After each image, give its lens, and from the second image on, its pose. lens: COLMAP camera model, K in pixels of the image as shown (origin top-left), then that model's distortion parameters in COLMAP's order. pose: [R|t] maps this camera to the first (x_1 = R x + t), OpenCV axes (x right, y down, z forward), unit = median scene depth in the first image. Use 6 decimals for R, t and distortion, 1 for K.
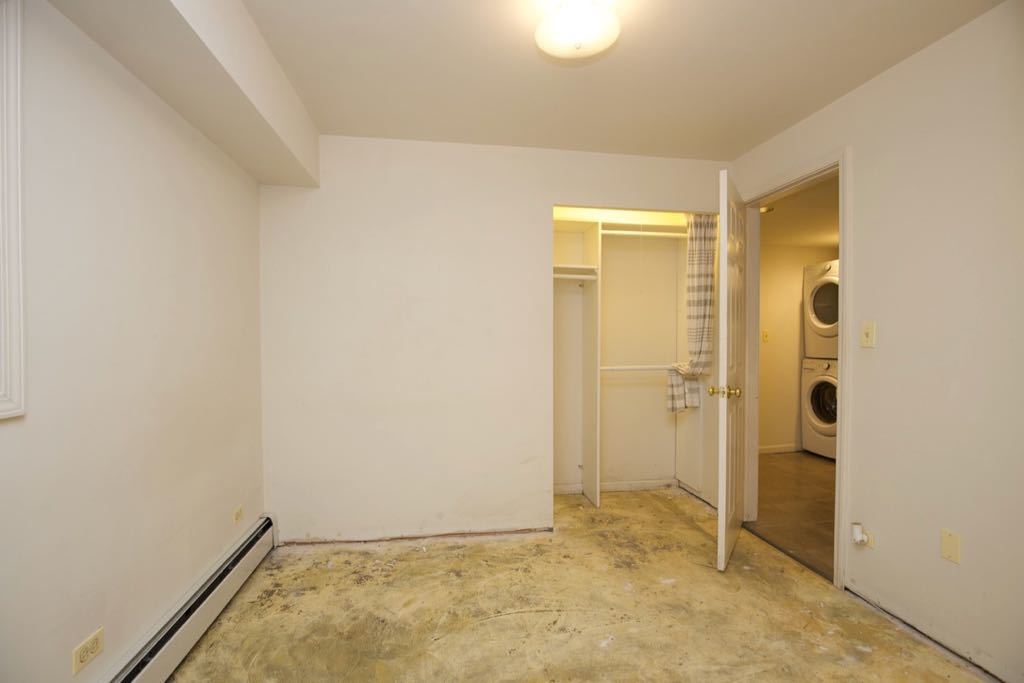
lens RADIAL K [[468.6, 0, 514.9], [0, 468.6, 345.4], [0, 0, 1]] dist [-0.034893, 0.007720]
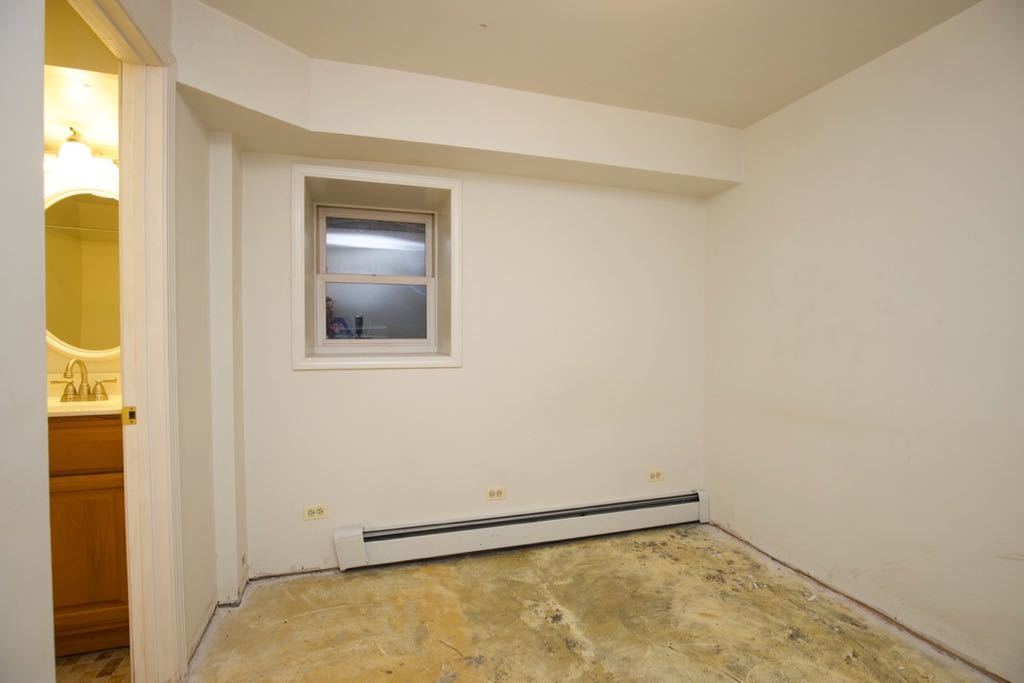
lens RADIAL K [[468.6, 0, 514.9], [0, 468.6, 345.4], [0, 0, 1]] dist [-0.034893, 0.007720]
pose [[0.150128, 0.018566, -0.988492, 0.575652], [-0.018812, 0.999696, 0.015919, 0.003020], [0.988488, 0.016206, 0.150432, 0.430117]]
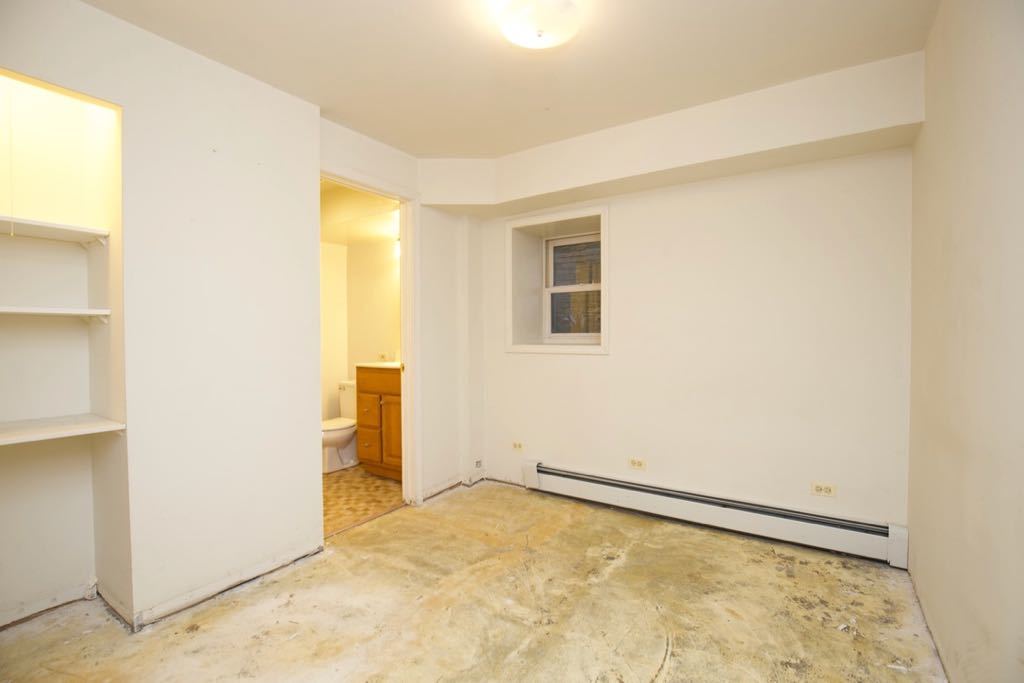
lens RADIAL K [[468.6, 0, 514.9], [0, 468.6, 345.4], [0, 0, 1]] dist [-0.034893, 0.007720]
pose [[-0.678536, 0.016613, -0.734379, 0.662102], [-0.009871, 0.999448, 0.031730, 0.005454], [0.734501, 0.028779, -0.677997, 1.185222]]
